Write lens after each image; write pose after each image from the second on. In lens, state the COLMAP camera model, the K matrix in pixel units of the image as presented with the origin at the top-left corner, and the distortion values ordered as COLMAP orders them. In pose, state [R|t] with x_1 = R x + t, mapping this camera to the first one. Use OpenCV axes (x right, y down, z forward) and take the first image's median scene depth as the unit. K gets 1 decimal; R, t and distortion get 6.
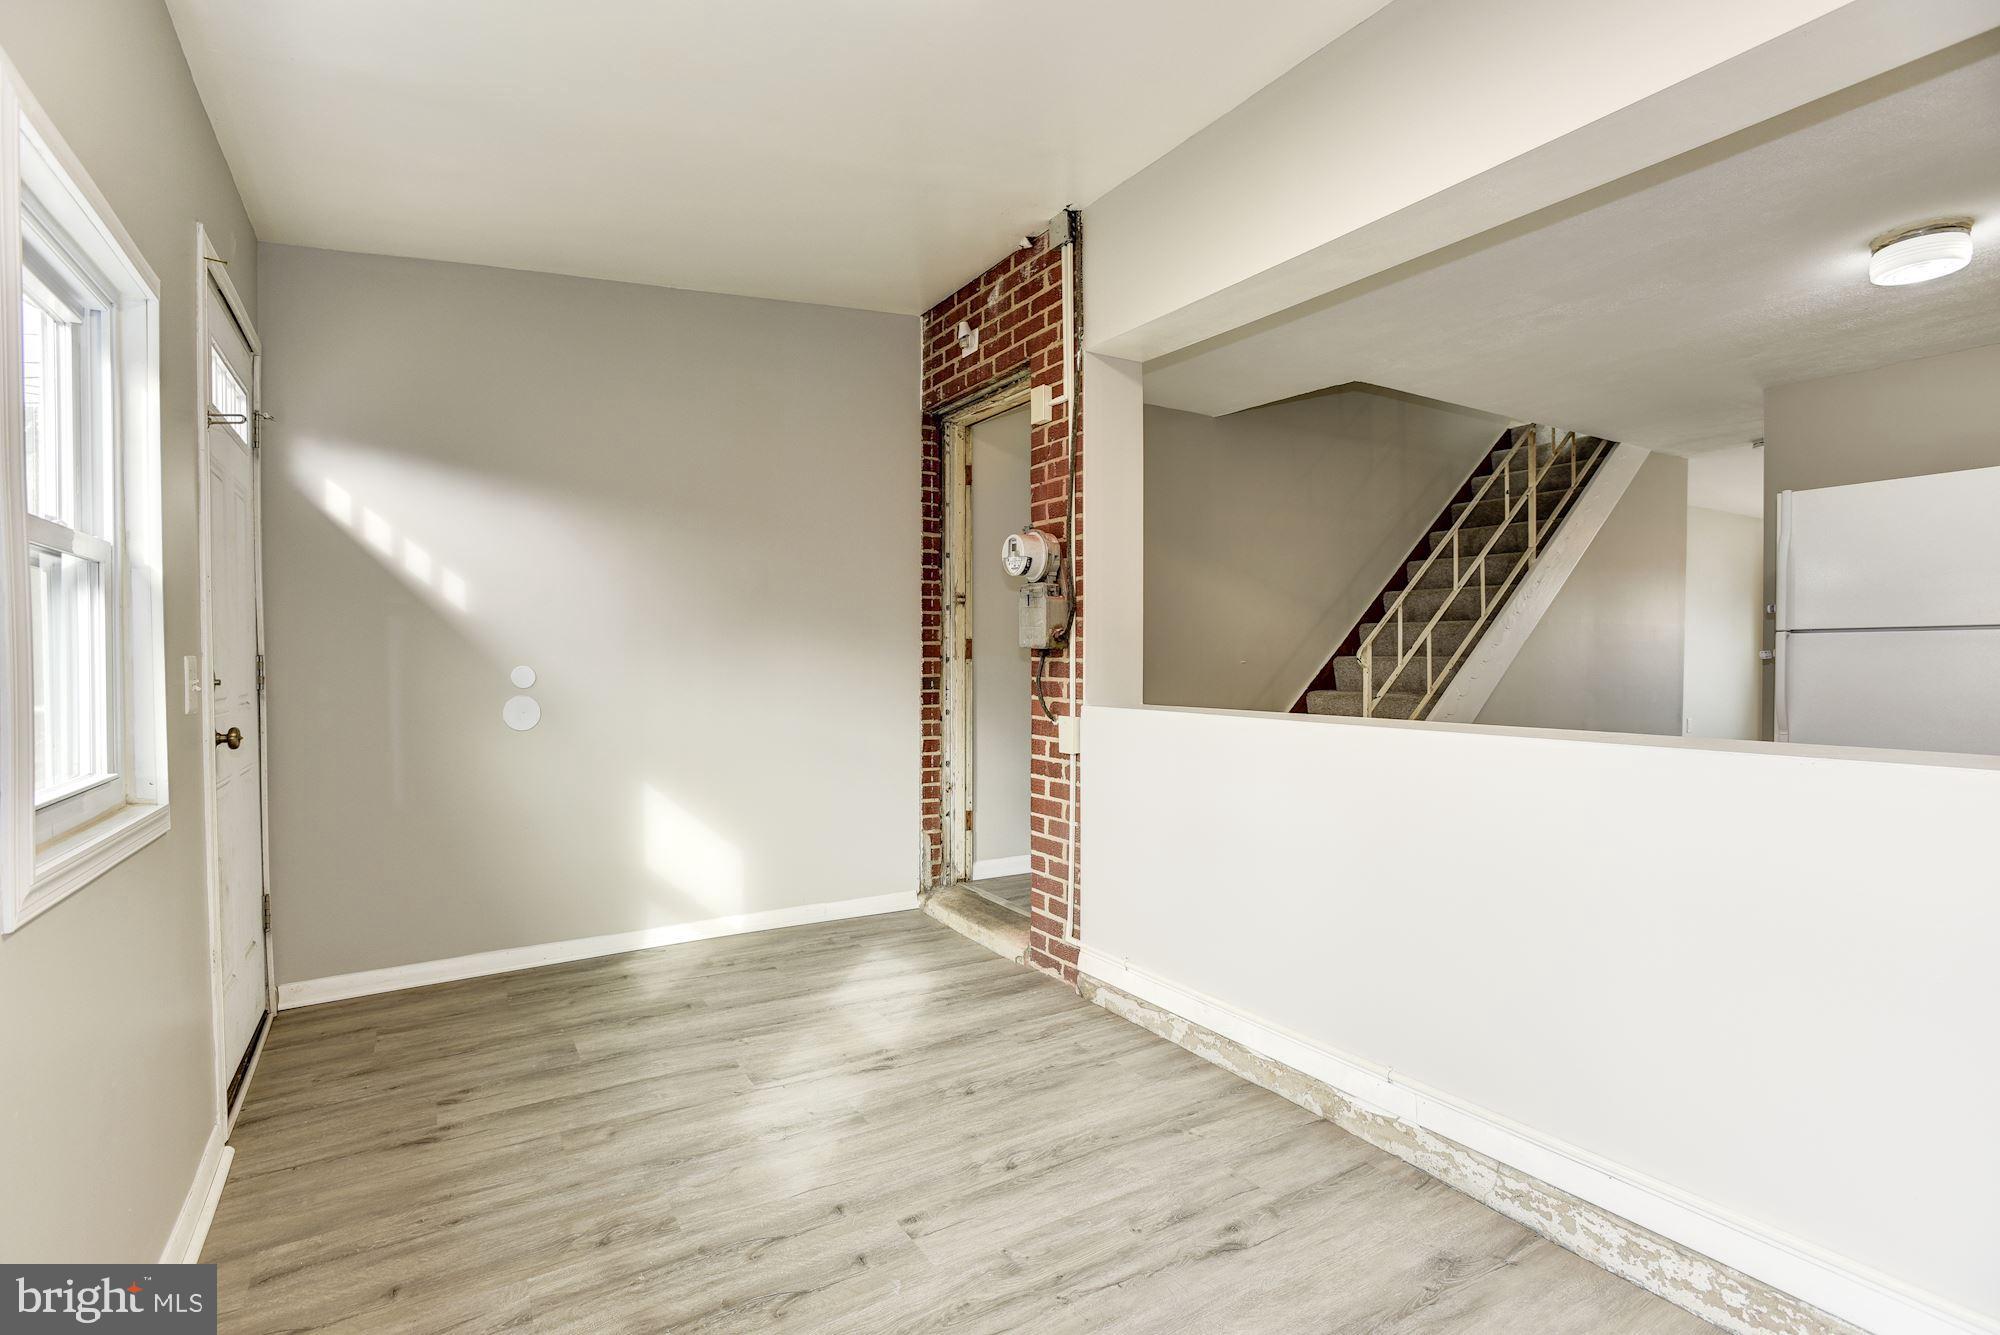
lens RADIAL K [[956.7, 0, 997.5], [0, 956.7, 676.0], [0, 0, 1]] dist [-0.059589, 0.028612]
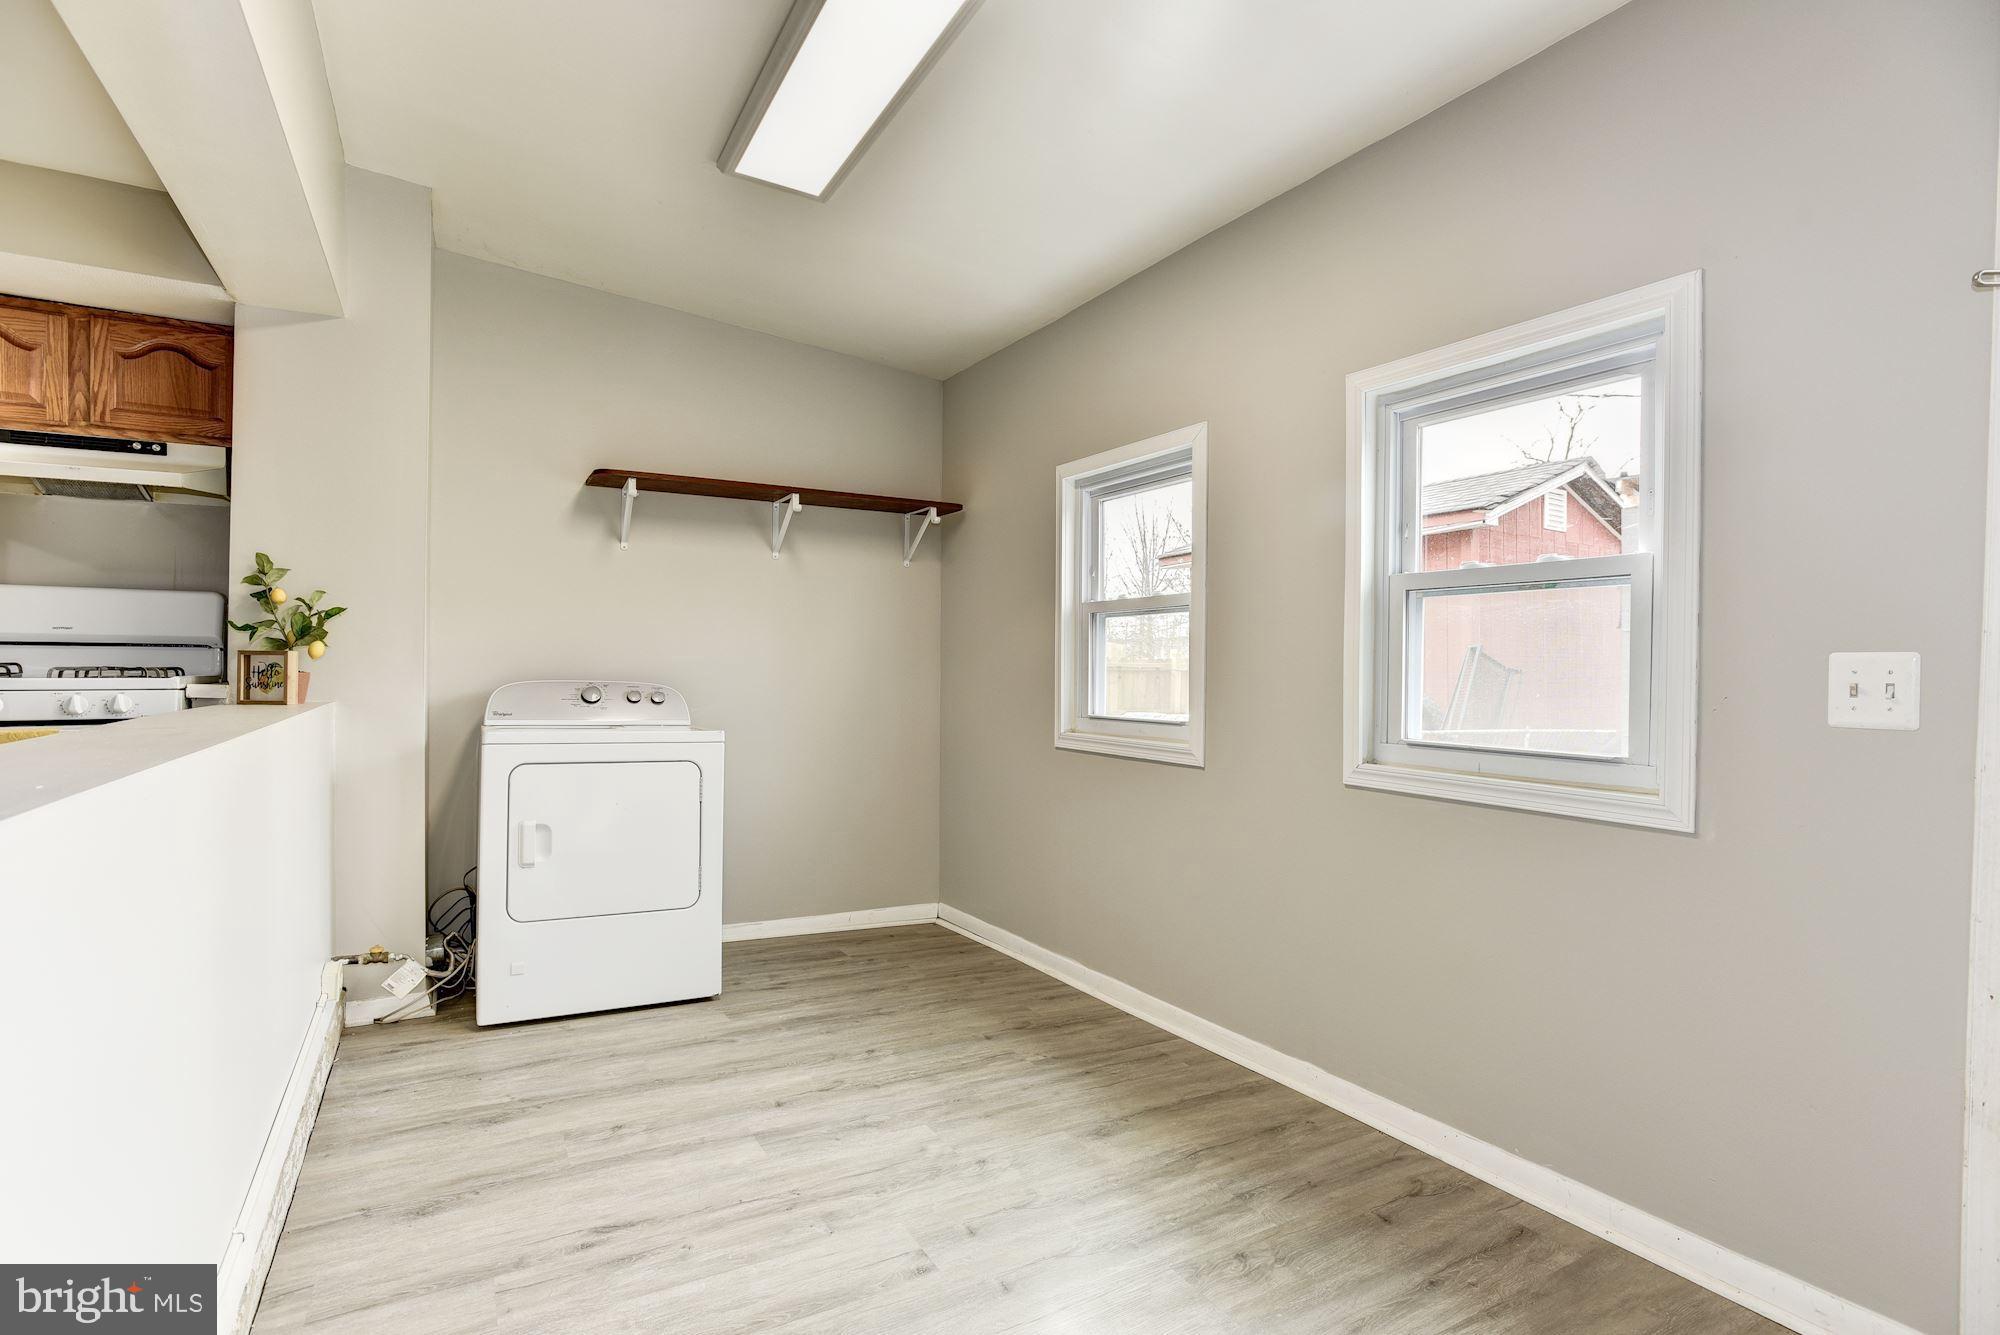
lens RADIAL K [[971.8, 0, 1000.0], [0, 971.8, 667.5], [0, 0, 1]] dist [0.002815, 0.000735]
pose [[-0.999742, -0.009245, 0.020732, -0.185936], [-0.008815, 0.999746, 0.020740, -0.021345], [-0.020918, 0.020552, -0.999570, 1.980093]]
